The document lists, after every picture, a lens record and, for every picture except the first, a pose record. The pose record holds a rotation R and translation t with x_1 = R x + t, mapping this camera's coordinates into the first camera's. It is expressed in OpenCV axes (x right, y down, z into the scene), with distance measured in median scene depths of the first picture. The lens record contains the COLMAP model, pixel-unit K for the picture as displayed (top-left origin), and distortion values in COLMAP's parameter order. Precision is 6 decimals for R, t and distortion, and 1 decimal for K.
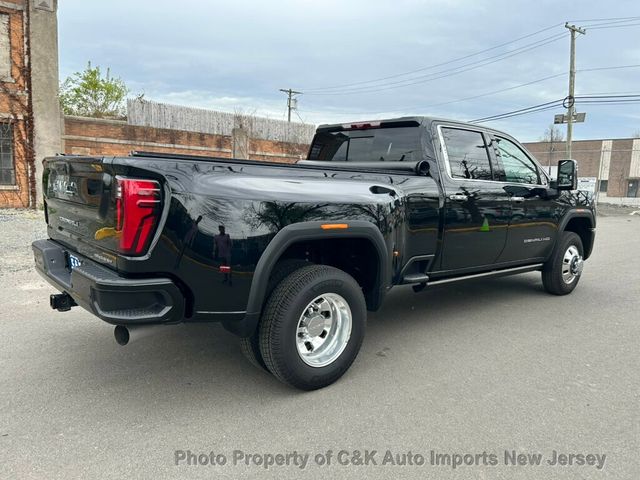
lens RADIAL K [[485.7, 0, 321.7], [0, 485.7, 238.5], [0, 0, 1]] dist [0.056935, -0.058693]
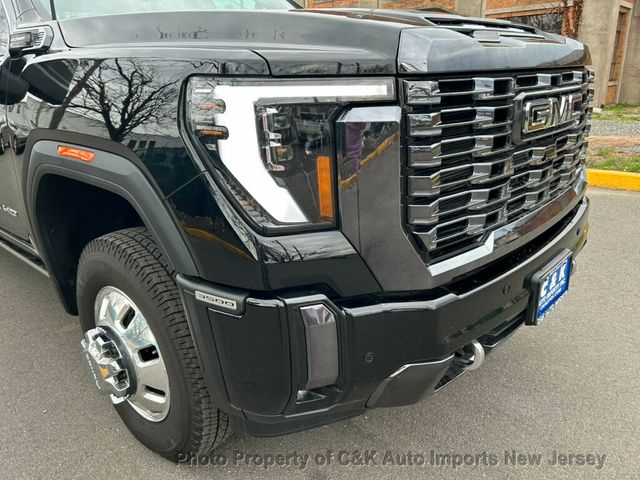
lens RADIAL K [[484.1, 0, 330.9], [0, 484.1, 250.1], [0, 0, 1]] dist [0.094668, -0.108504]
pose [[0.121617, 0.298674, -0.946575, 0.248961], [-0.088398, 0.953123, 0.289382, -0.029399], [0.988633, 0.048481, 0.142319, 0.350030]]
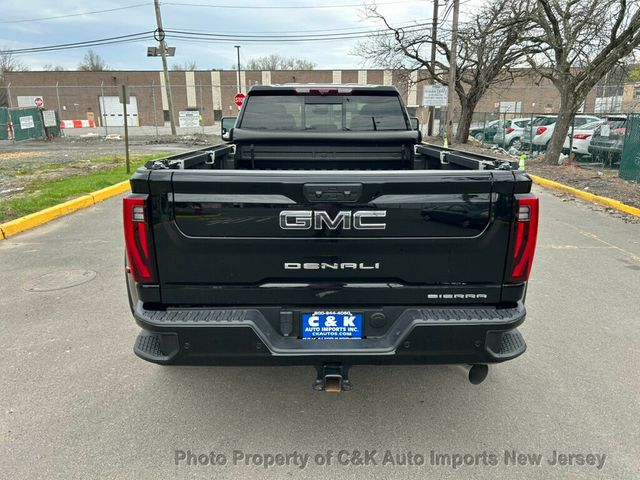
lens RADIAL K [[485.8, 0, 326.9], [0, 485.8, 241.4], [0, 0, 1]] dist [0.051940, -0.058105]
pose [[0.640111, -0.227490, 0.733830, -0.170819], [0.118154, 0.972943, 0.198551, -0.034489], [-0.759142, -0.040390, 0.649670, 0.094635]]
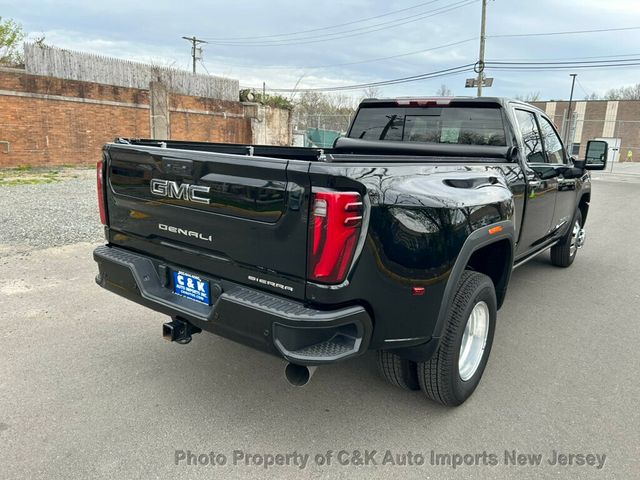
lens RADIAL K [[485.8, 0, 326.9], [0, 485.8, 241.4], [0, 0, 1]] dist [0.051940, -0.058105]
pose [[0.976166, -0.034593, 0.214250, -0.077422], [0.014404, 0.995365, 0.095084, -0.015448], [-0.216546, -0.089731, 0.972140, 0.029509]]
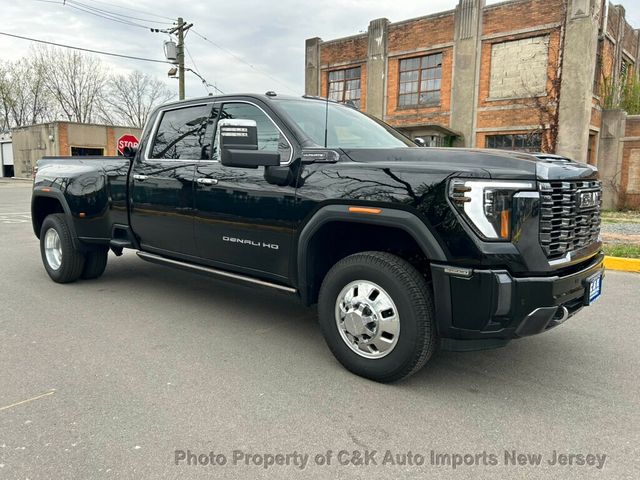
lens RADIAL K [[485.7, 0, 321.7], [0, 485.7, 238.5], [0, 0, 1]] dist [0.056935, -0.058693]
pose [[0.134332, 0.098605, -0.986018, 0.320909], [-0.125338, 0.988736, 0.081801, -0.020337], [0.982978, 0.112597, 0.145178, 0.286772]]
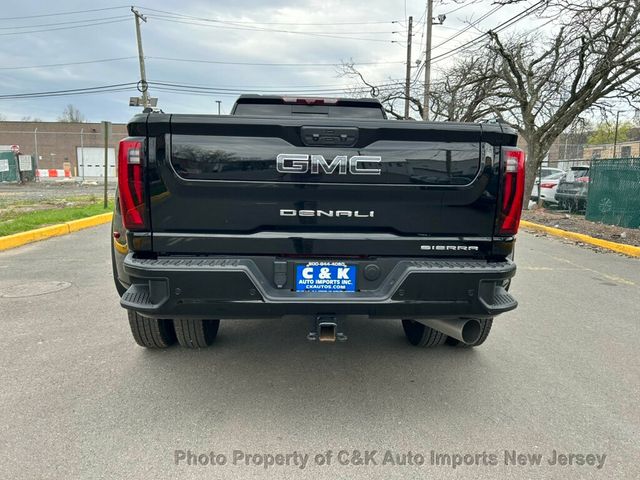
lens RADIAL K [[484.9, 0, 329.6], [0, 484.9, 239.2], [0, 0, 1]] dist [0.053967, -0.060036]
pose [[0.599304, -0.131755, 0.789604, -0.178896], [0.102195, 0.990884, 0.087775, -0.009803], [-0.793971, 0.028090, 0.607306, 0.097626]]
